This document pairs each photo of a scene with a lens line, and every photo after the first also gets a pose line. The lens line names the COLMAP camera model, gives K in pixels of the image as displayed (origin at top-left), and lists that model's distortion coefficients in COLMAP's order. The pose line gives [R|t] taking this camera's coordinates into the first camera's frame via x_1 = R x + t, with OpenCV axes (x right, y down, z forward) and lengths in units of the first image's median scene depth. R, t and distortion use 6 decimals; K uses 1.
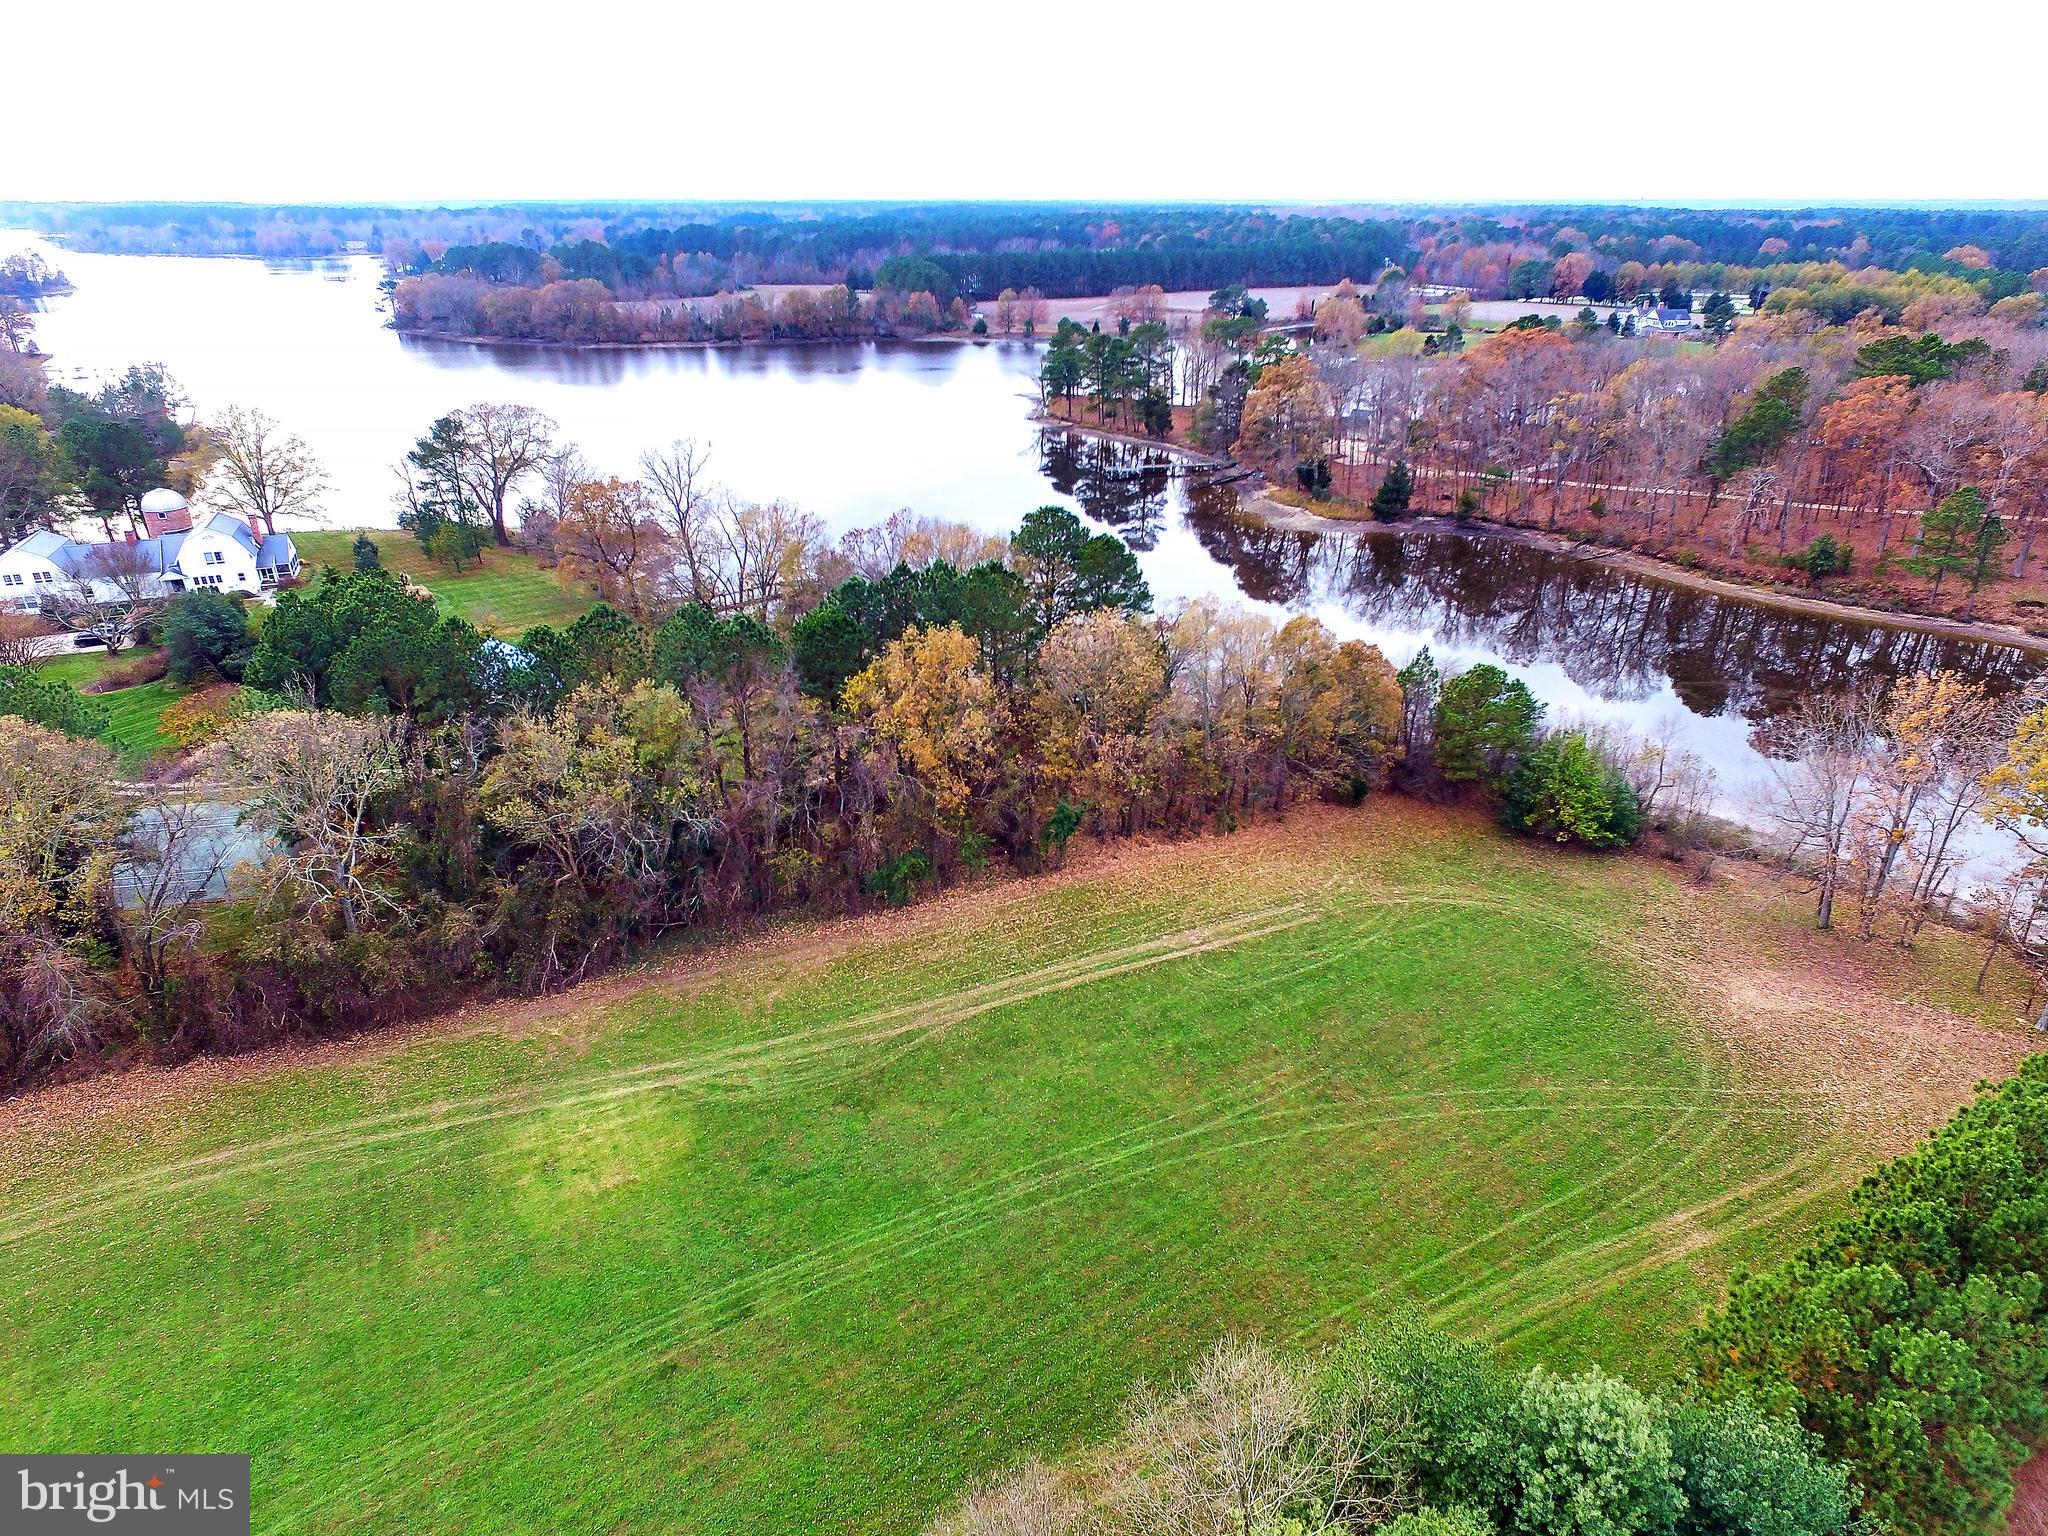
lens RADIAL K [[1220.6, 0, 1030.4], [0, 1220.6, 765.0], [0, 0, 1]] dist [-0.018509, 0.015079]
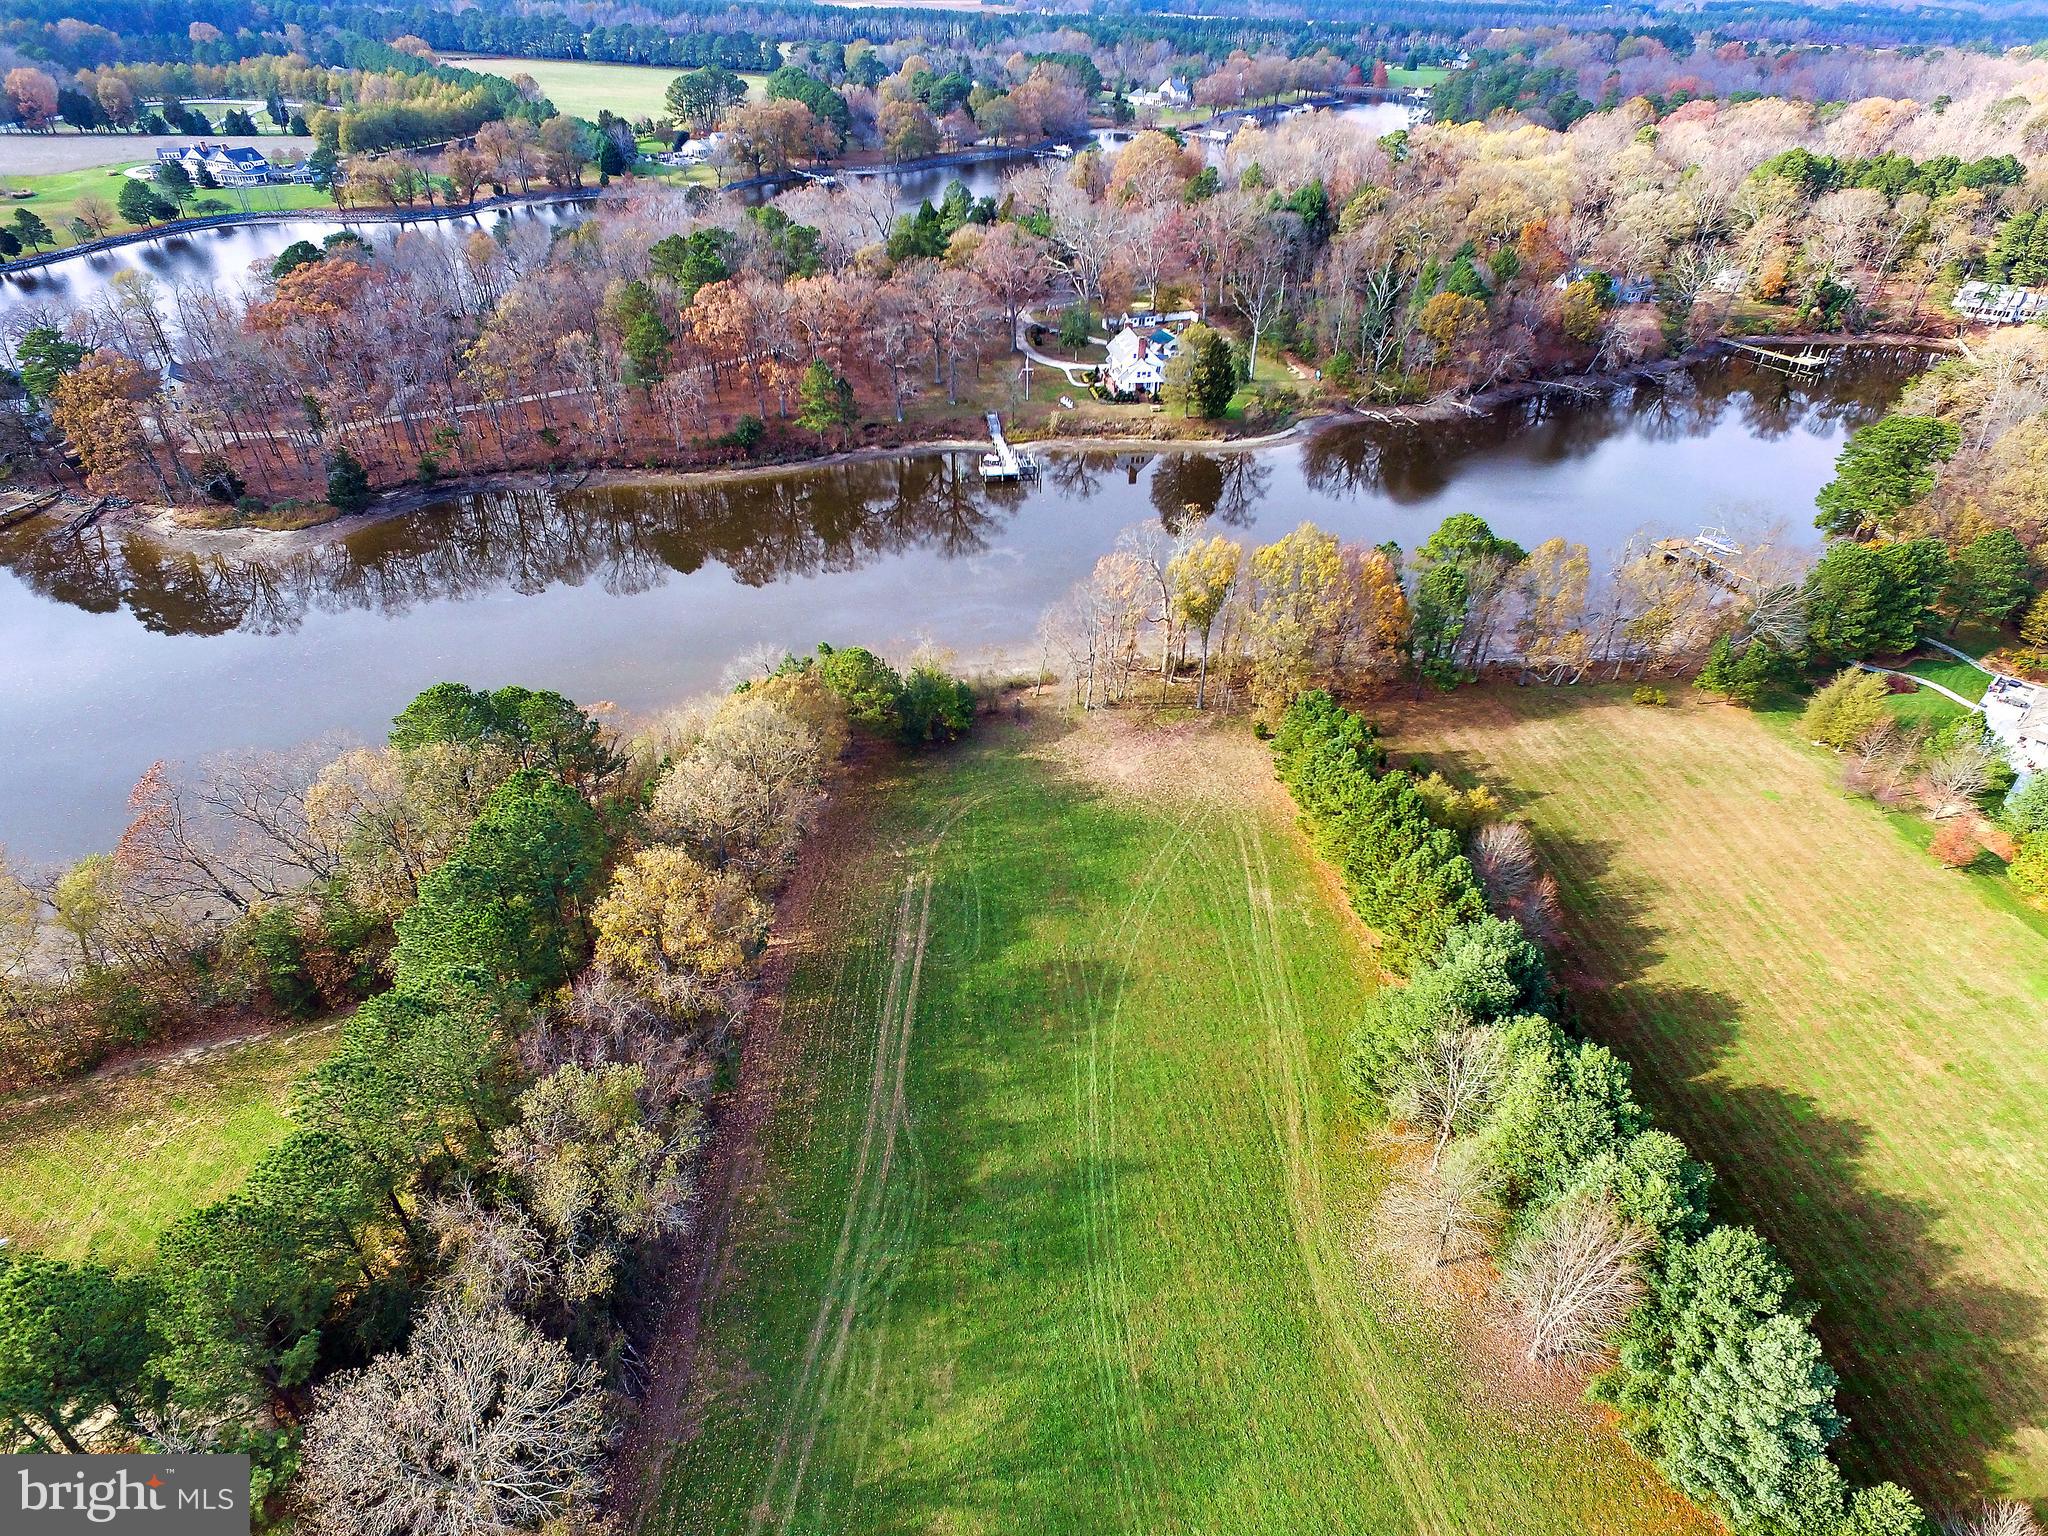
lens RADIAL K [[1202.3, 0, 1038.9], [0, 1202.3, 765.5], [0, 0, 1]] dist [-0.008057, 0.011110]
pose [[0.437798, -0.504206, 0.744385, -0.346259], [0.361363, 0.856808, 0.367826, -0.231089], [-0.823256, 0.107960, 0.557310, 0.074688]]
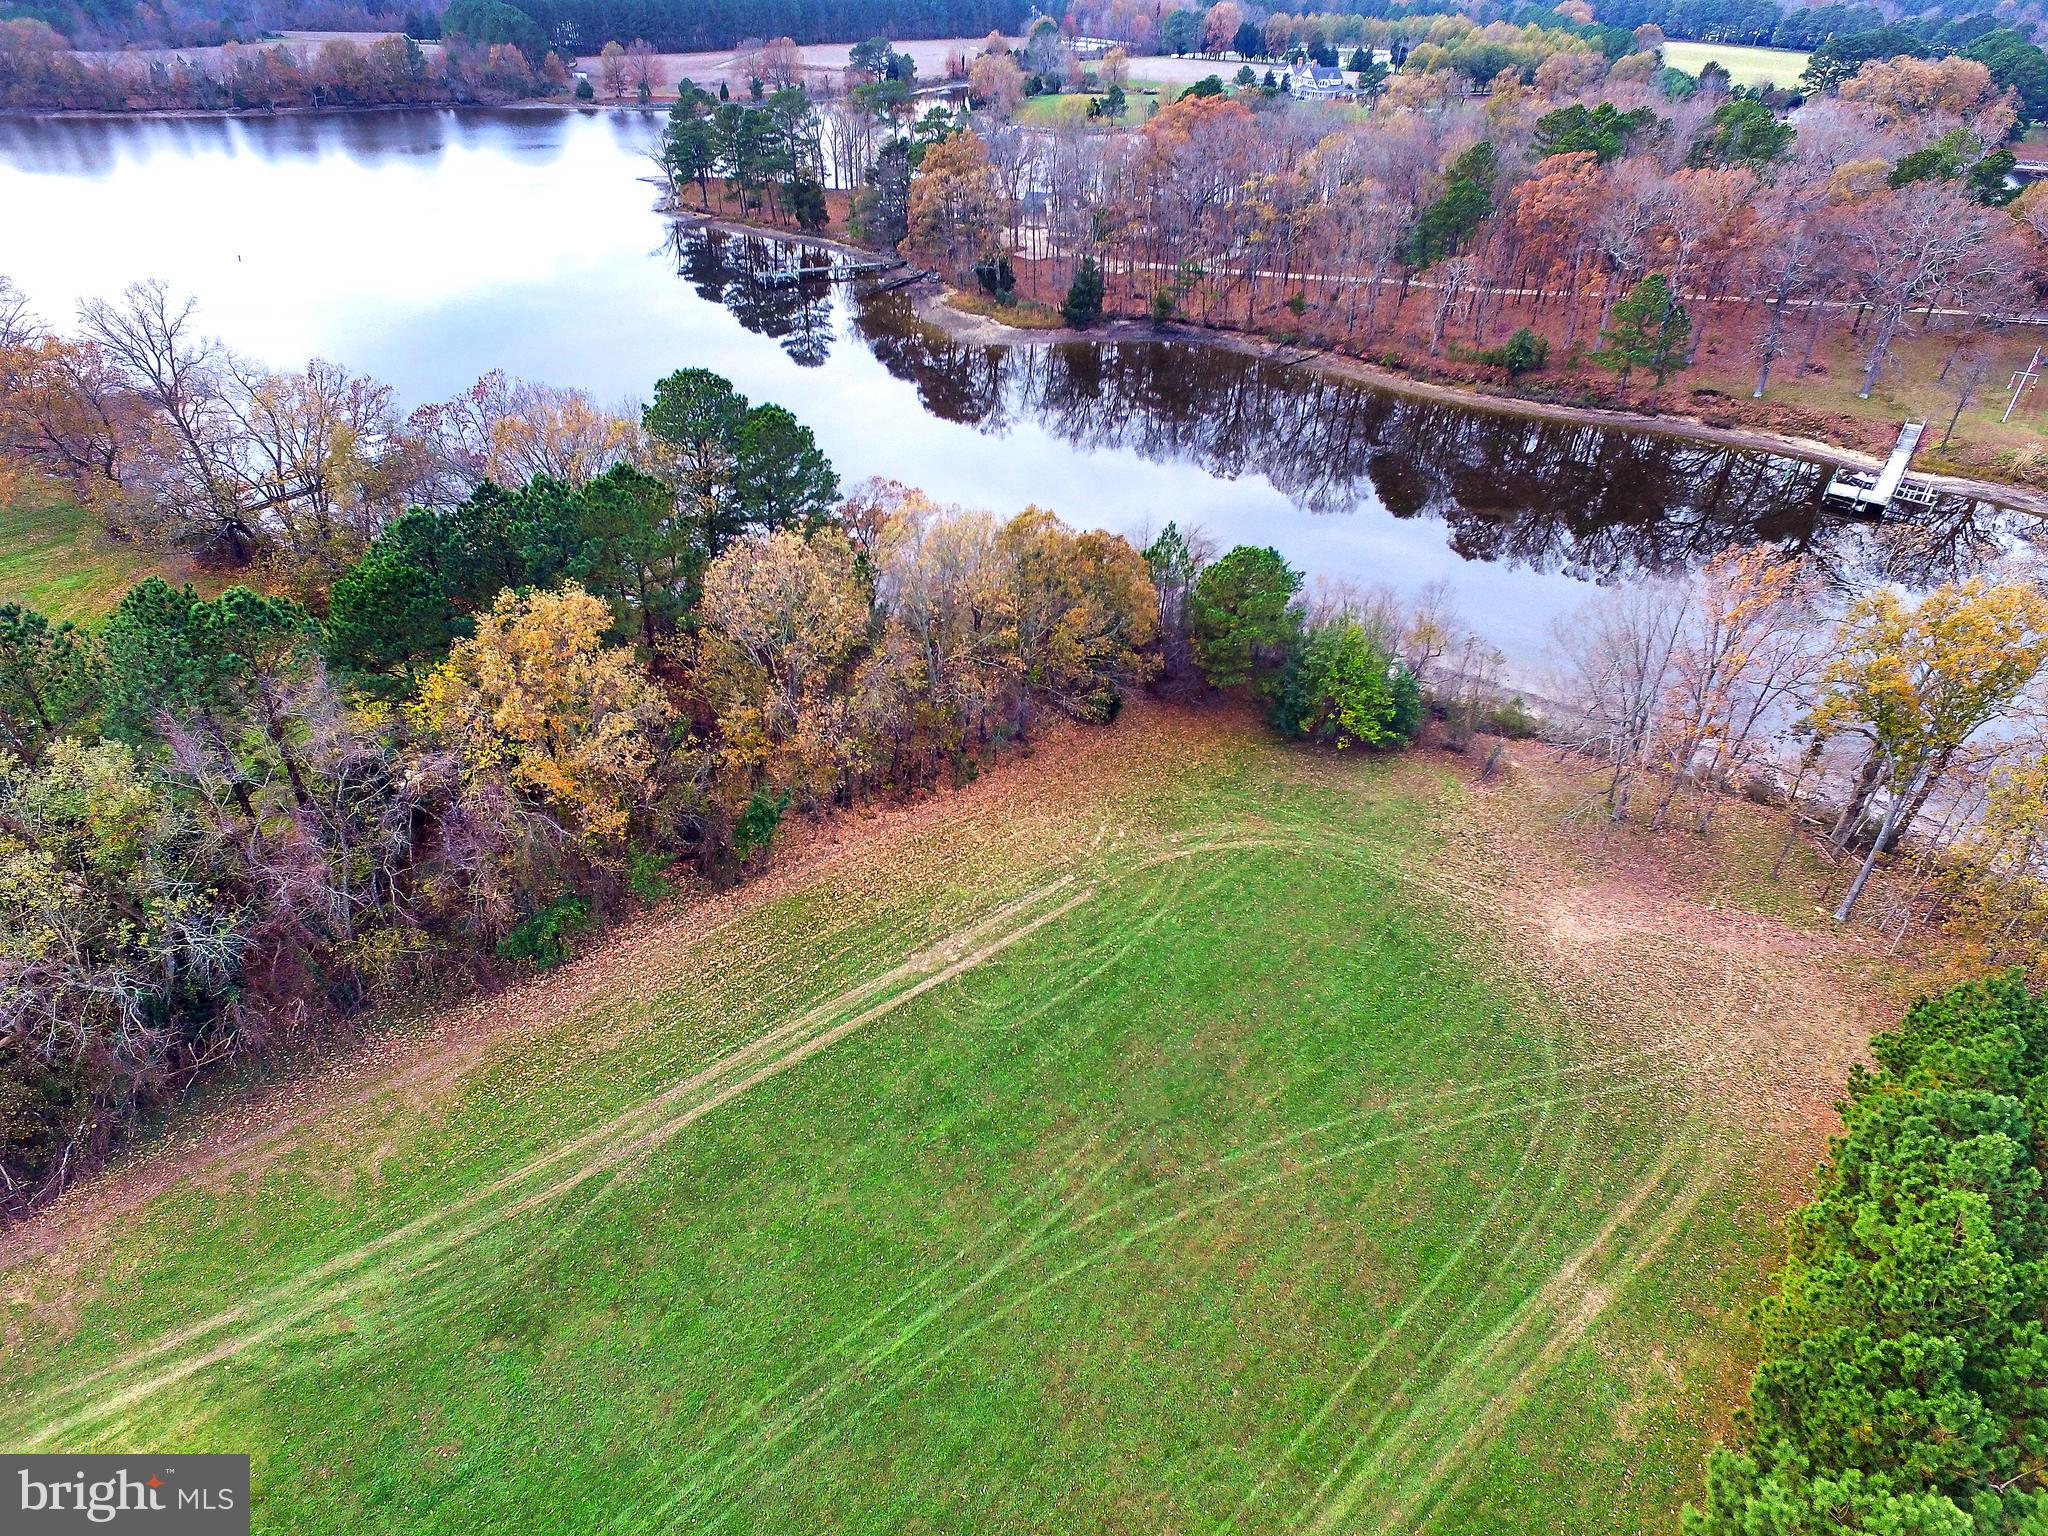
lens RADIAL K [[1202.3, 0, 1038.9], [0, 1202.3, 765.5], [0, 0, 1]] dist [-0.008057, 0.011110]
pose [[0.962757, -0.134814, 0.234359, 0.011771], [0.092731, 0.978887, 0.182157, -0.059793], [-0.253968, -0.153640, 0.954932, 0.131208]]
